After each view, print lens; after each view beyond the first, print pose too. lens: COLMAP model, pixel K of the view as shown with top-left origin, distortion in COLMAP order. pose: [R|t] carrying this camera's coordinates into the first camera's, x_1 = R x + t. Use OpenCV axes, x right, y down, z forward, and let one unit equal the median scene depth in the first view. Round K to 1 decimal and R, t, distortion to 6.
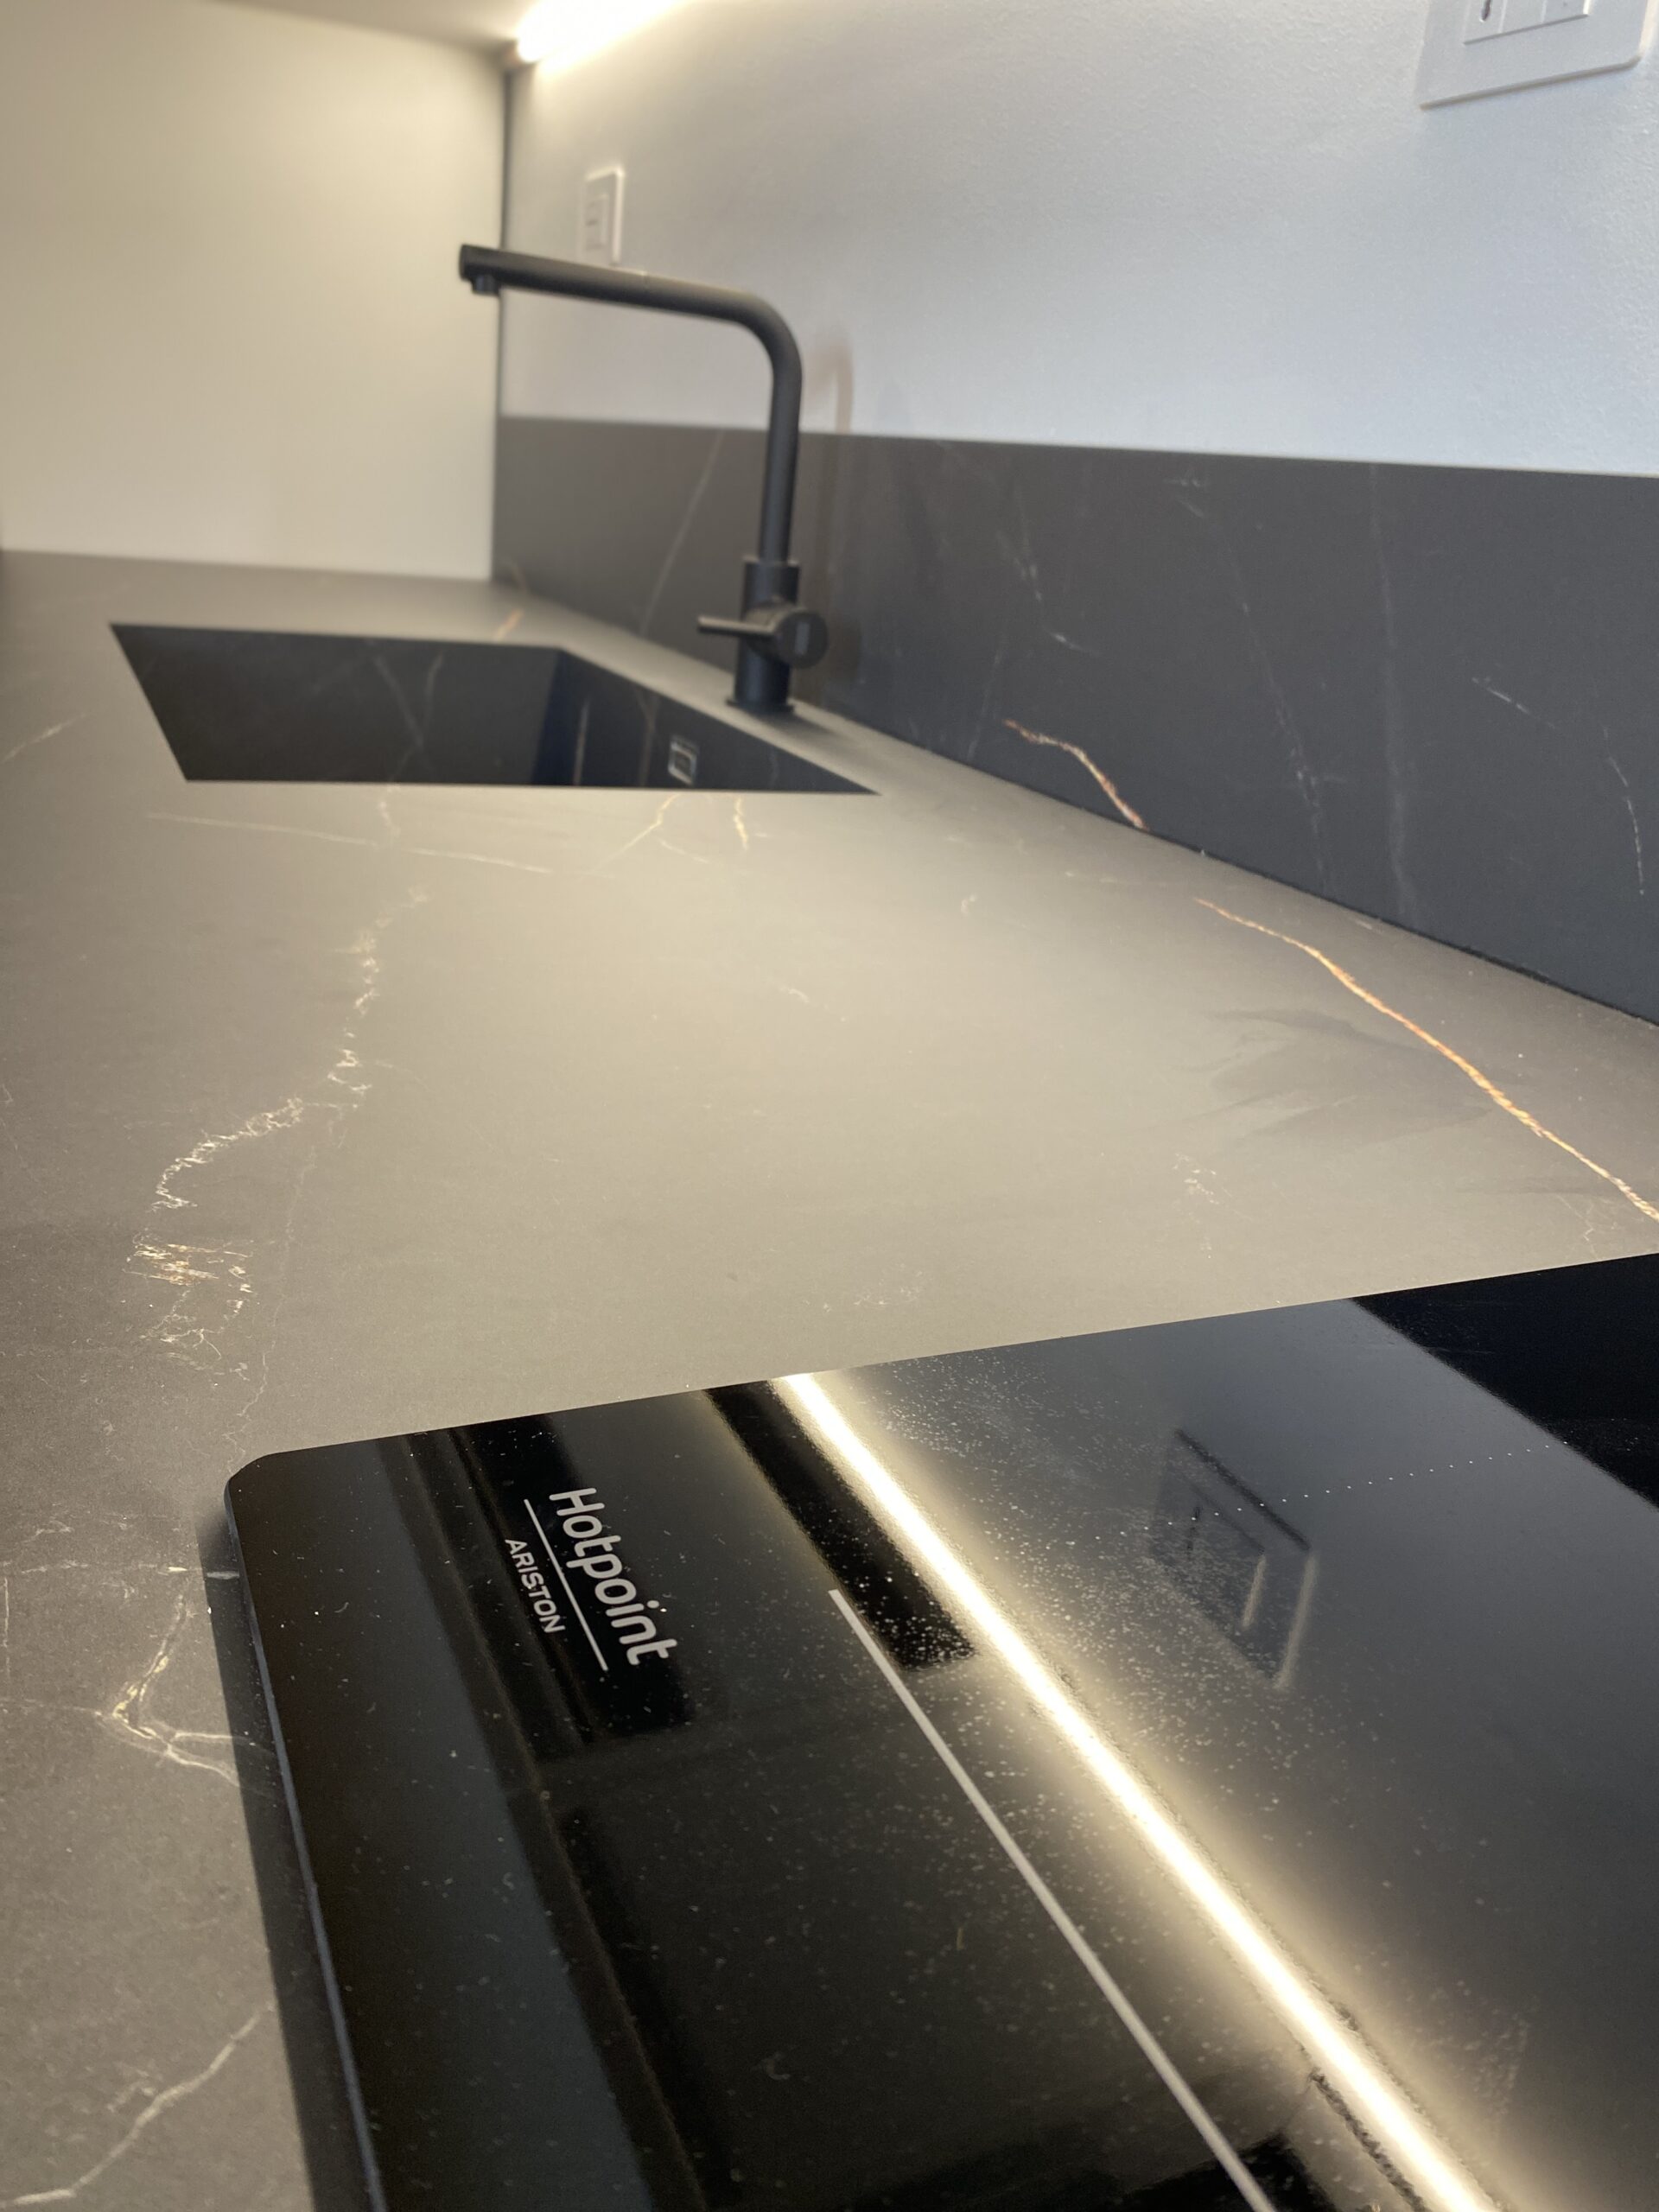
lens RADIAL K [[1675.0, 0, 819.4], [0, 1675.0, 1097.1], [0, 0, 1]] dist [0.002836, -0.017139]
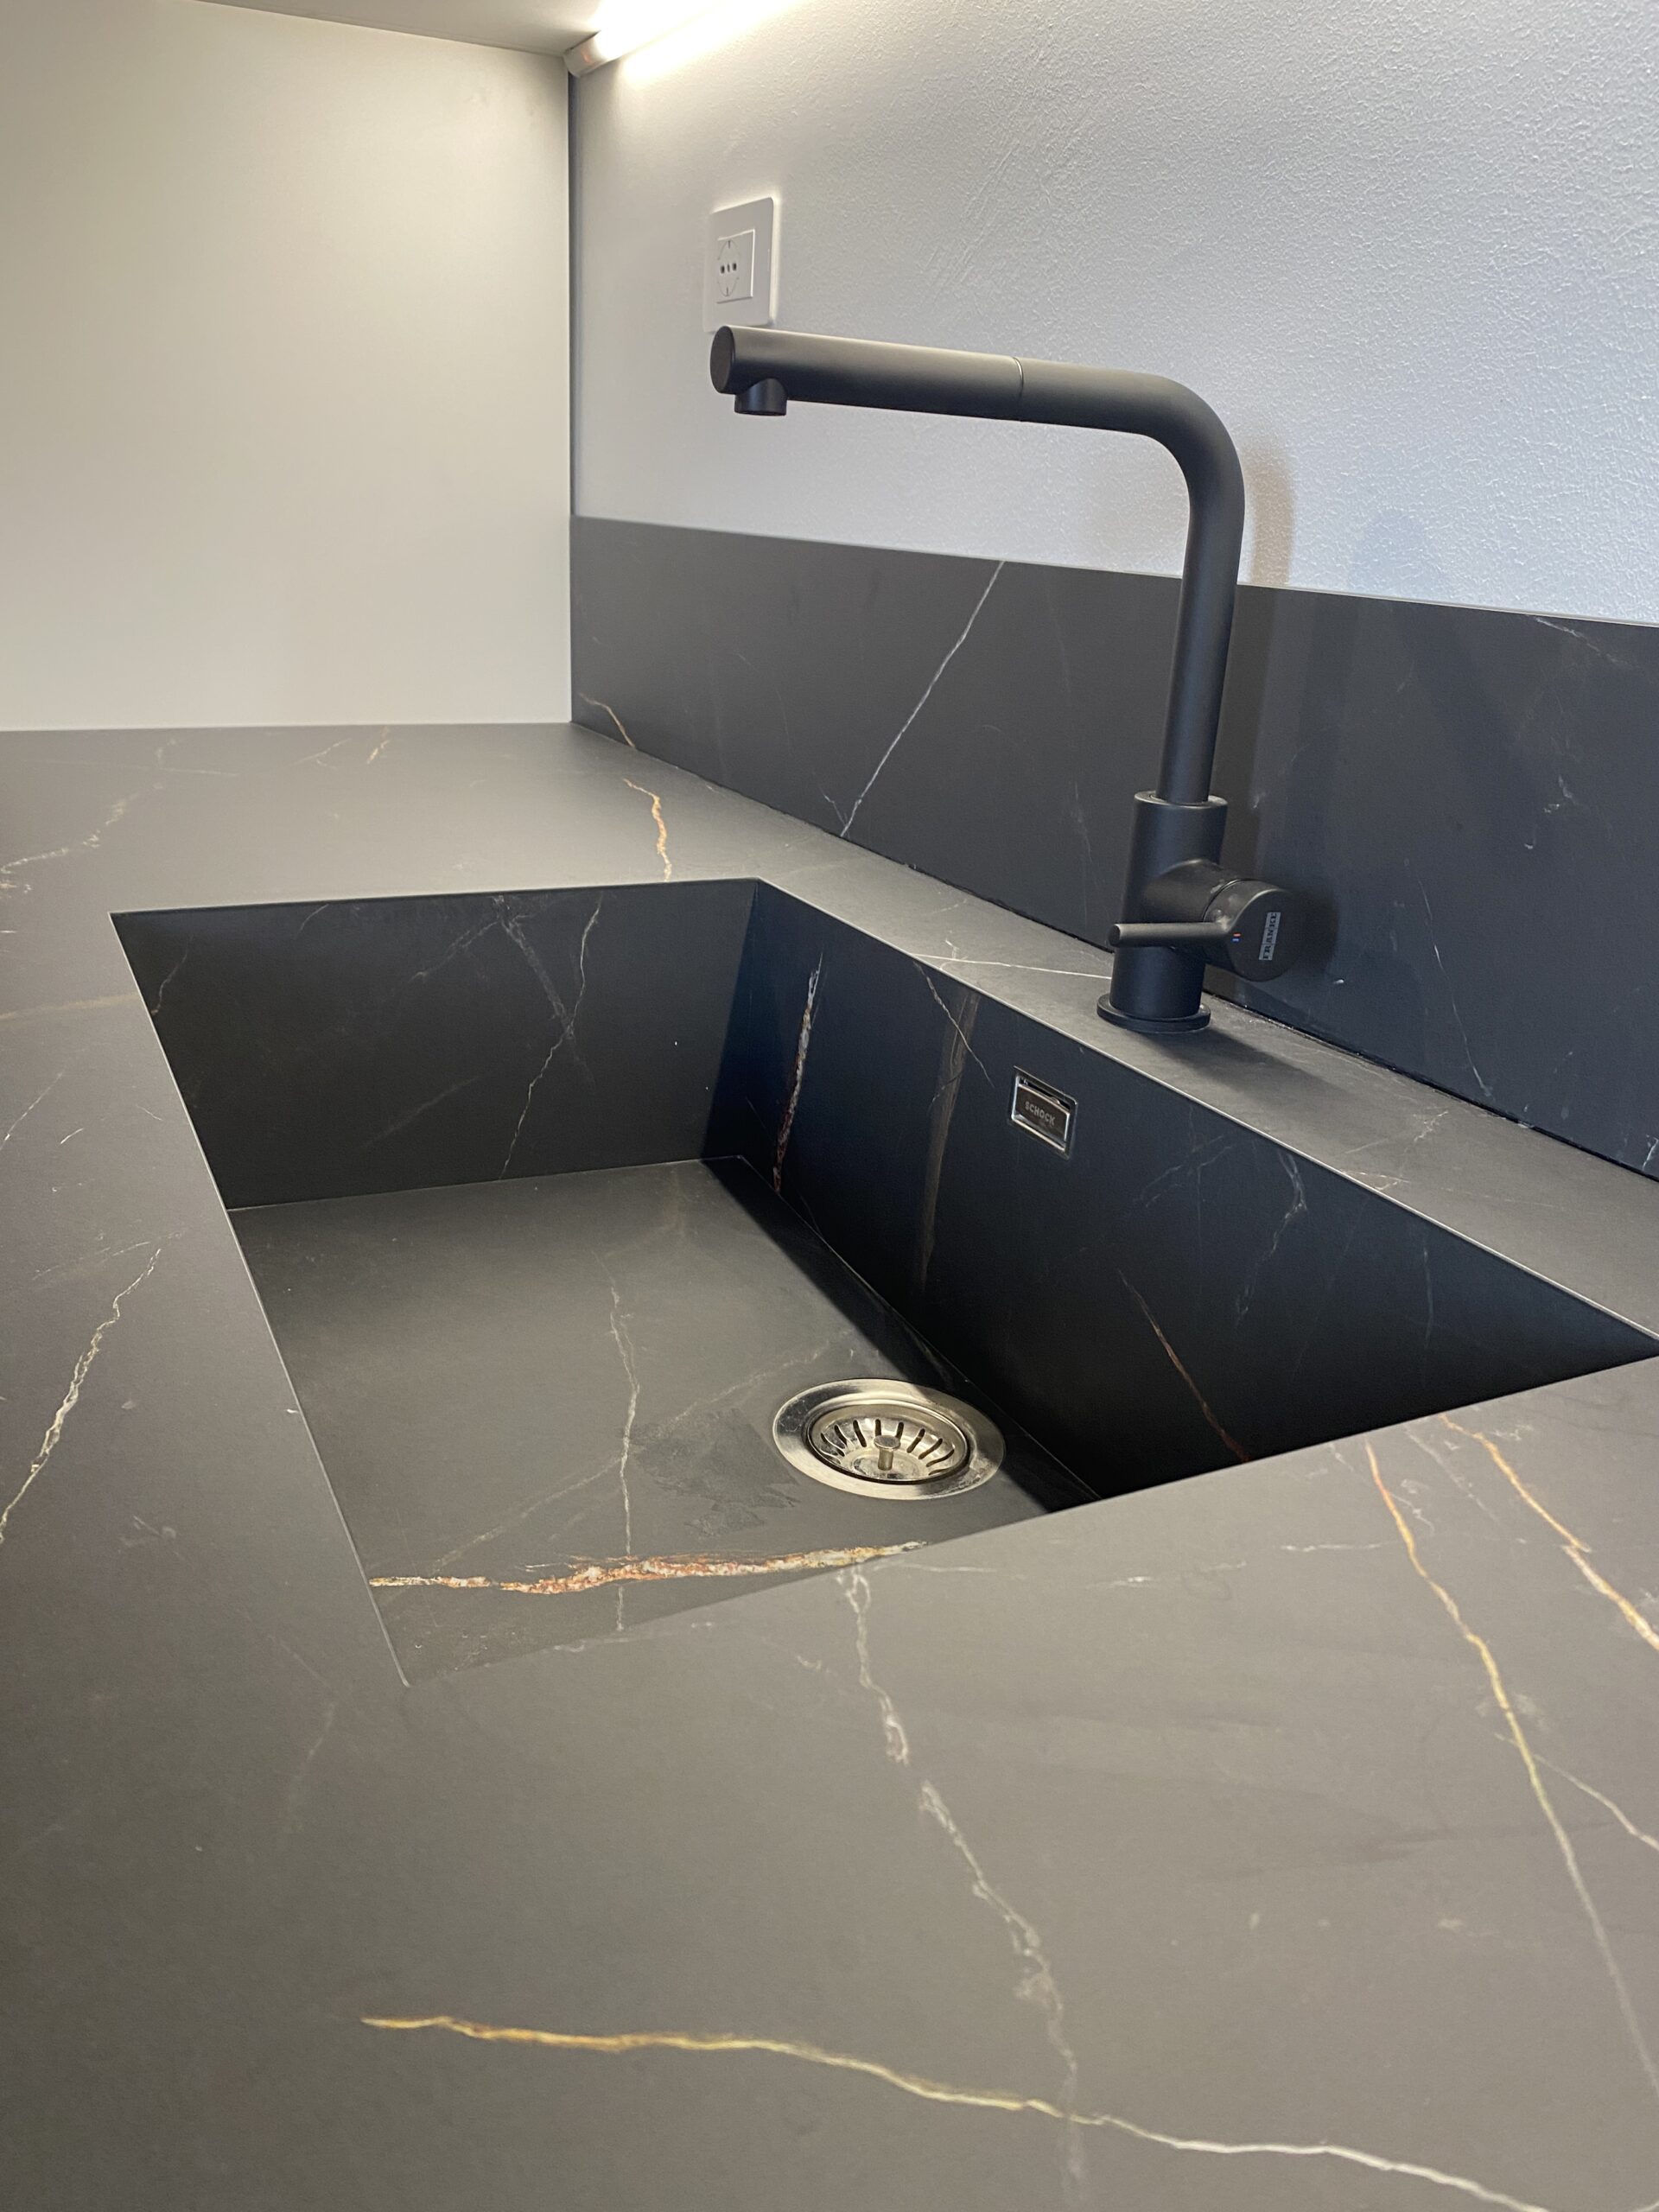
lens RADIAL K [[1675.0, 0, 838.9], [0, 1675.0, 1115.4], [0, 0, 1]] dist [0.002836, -0.017139]
pose [[0.997714, -0.064154, 0.021225, -0.148143], [0.064187, 0.997938, -0.000871, -0.173978], [-0.021125, 0.002232, 0.999774, 0.311306]]
